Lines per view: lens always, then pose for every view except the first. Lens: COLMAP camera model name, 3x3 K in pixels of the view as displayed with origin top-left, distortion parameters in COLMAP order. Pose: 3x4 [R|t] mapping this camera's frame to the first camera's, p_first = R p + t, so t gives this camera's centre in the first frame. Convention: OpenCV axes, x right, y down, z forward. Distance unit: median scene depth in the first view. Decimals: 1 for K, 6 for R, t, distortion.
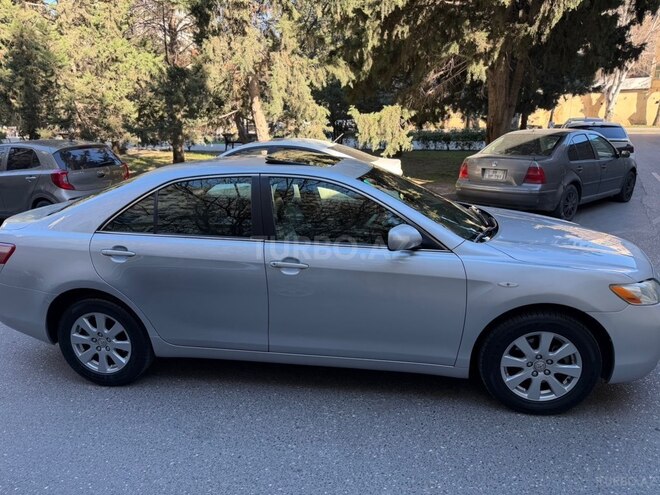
lens RADIAL K [[465.7, 0, 327.6], [0, 465.7, 251.8], [0, 0, 1]] dist [0.000455, -0.010102]
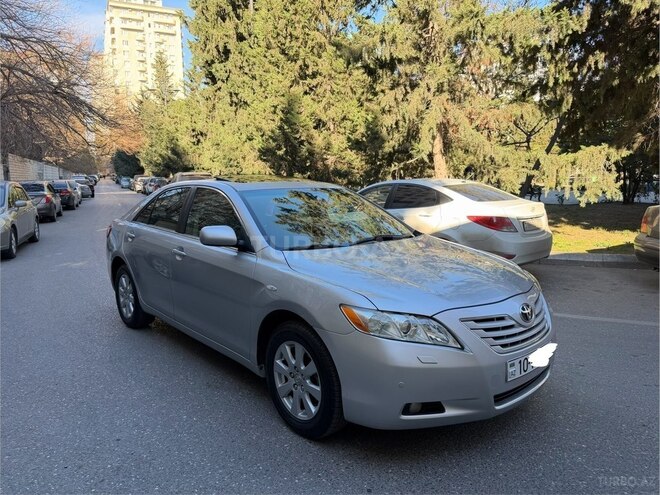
lens RADIAL K [[464.5, 0, 330.0], [0, 464.5, 247.5], [0, 0, 1]] dist [0.081945, -0.138425]
pose [[0.773903, 0.101833, -0.625063, 0.384426], [-0.176406, 0.982588, -0.058331, 0.005511], [0.608239, 0.155408, 0.778392, 0.078816]]
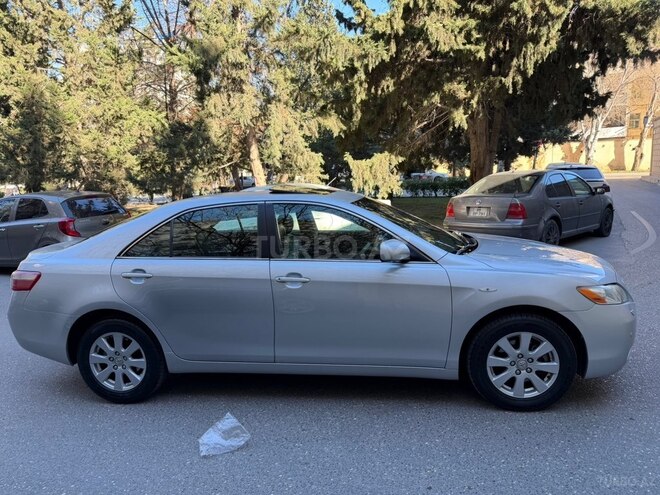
lens RADIAL K [[465.7, 0, 327.6], [0, 465.7, 251.8], [0, 0, 1]] dist [0.000455, -0.010102]
pose [[0.999602, -0.024272, 0.014377, -0.004895], [0.025711, 0.993567, -0.110285, 0.030967], [-0.011607, 0.110611, 0.993796, -0.042148]]
